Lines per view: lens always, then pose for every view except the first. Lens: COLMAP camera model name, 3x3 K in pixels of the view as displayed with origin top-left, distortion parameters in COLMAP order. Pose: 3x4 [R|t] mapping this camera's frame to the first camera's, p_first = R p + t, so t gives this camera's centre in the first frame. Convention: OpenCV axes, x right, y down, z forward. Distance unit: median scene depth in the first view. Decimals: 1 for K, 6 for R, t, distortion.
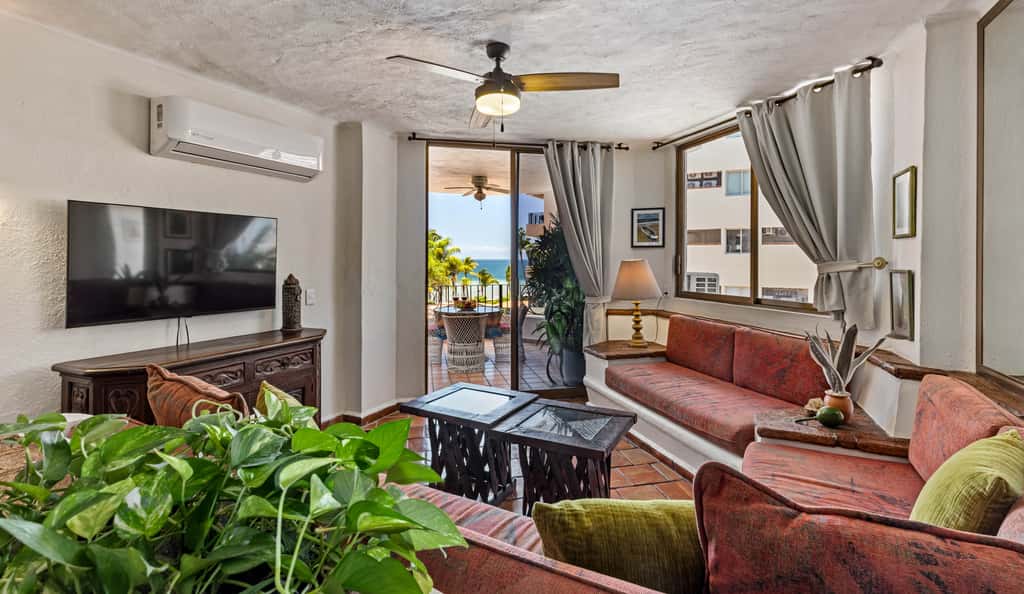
lens RADIAL K [[462.4, 0, 511.1], [0, 462.4, 263.4], [0, 0, 1]] dist [-0.000514, -0.000058]
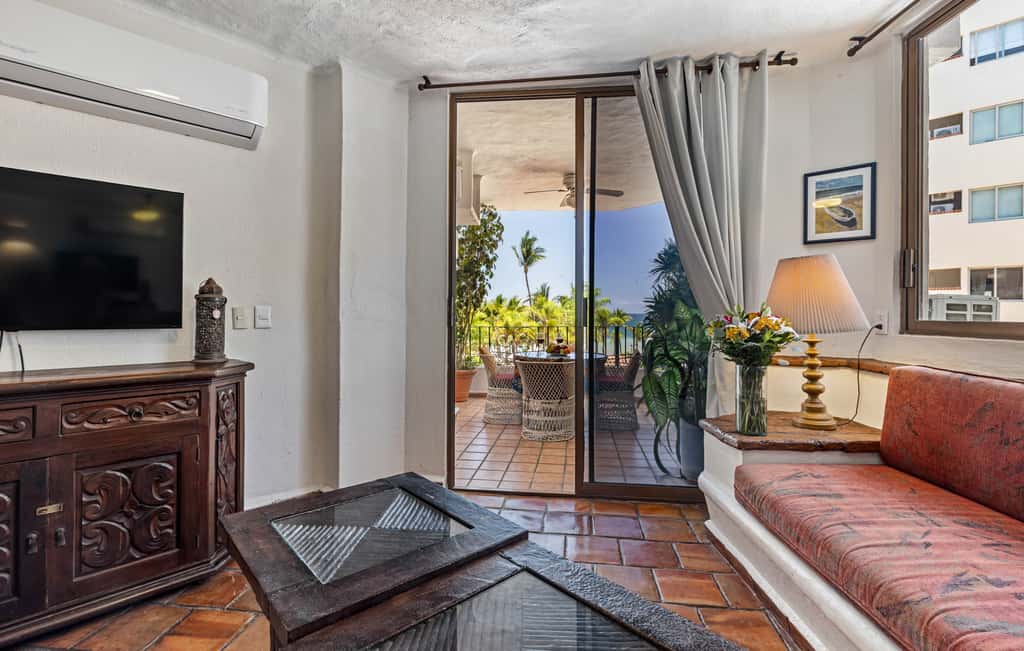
lens RADIAL K [[470.3, 0, 512.9], [0, 470.3, 313.1], [0, 0, 1]] dist [-0.003515, -0.000327]
pose [[0.946229, 0.003579, -0.323477, 0.122265], [-0.007109, 0.999927, -0.009730, 0.059504], [0.323419, 0.011506, 0.946186, 0.386427]]
